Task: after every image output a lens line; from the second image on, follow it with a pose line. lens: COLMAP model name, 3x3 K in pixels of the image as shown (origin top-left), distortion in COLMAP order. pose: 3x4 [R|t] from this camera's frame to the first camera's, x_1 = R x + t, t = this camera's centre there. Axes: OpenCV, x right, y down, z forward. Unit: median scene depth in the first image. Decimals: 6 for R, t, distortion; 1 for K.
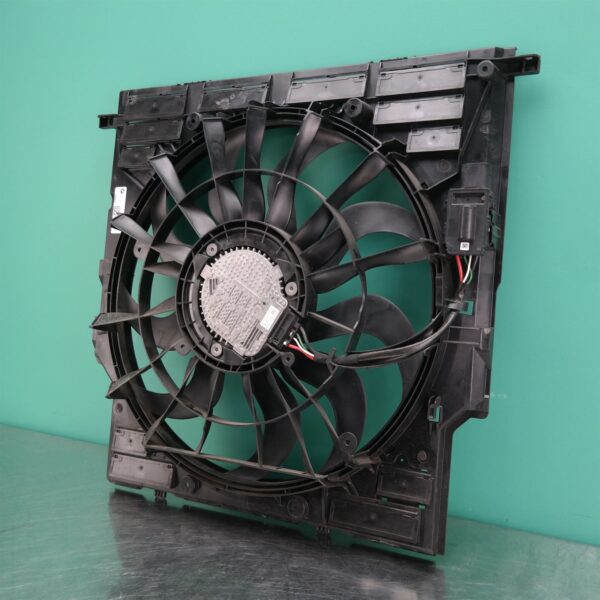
lens RADIAL K [[728.1, 0, 300.0], [0, 728.1, 300.0], [0, 0, 1]] dist [-0.000200, -0.007761]
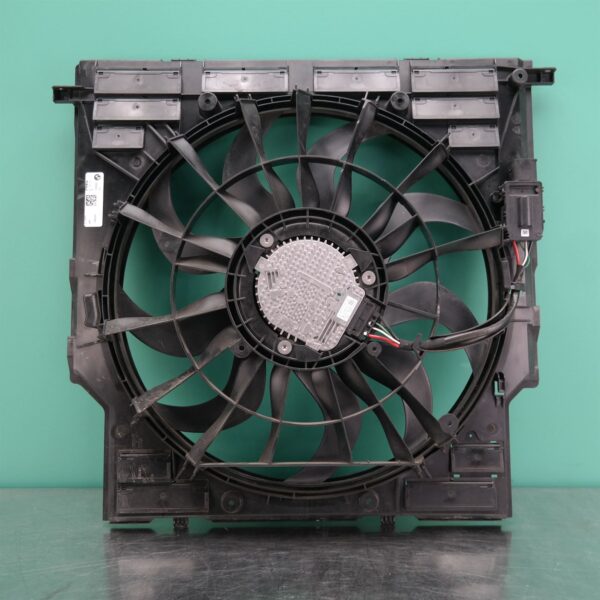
lens RADIAL K [[728.1, 0, 300.0], [0, 728.1, 300.0], [0, 0, 1]] dist [-0.000200, -0.007761]
pose [[0.874498, -0.043446, 0.483080, -0.557678], [0.055374, 0.998411, -0.010449, 0.019234], [-0.481858, 0.035888, 0.875514, 0.178621]]
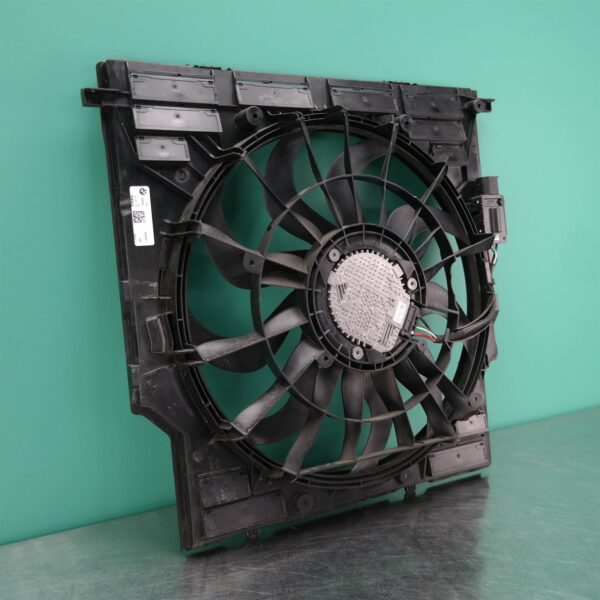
lens RADIAL K [[728.1, 0, 300.0], [0, 728.1, 300.0], [0, 0, 1]] dist [-0.000200, -0.007761]
pose [[0.509358, -0.131714, 0.850415, -1.034256], [0.099762, 0.990592, 0.093673, -0.110677], [-0.854753, 0.037126, 0.517706, 0.553956]]
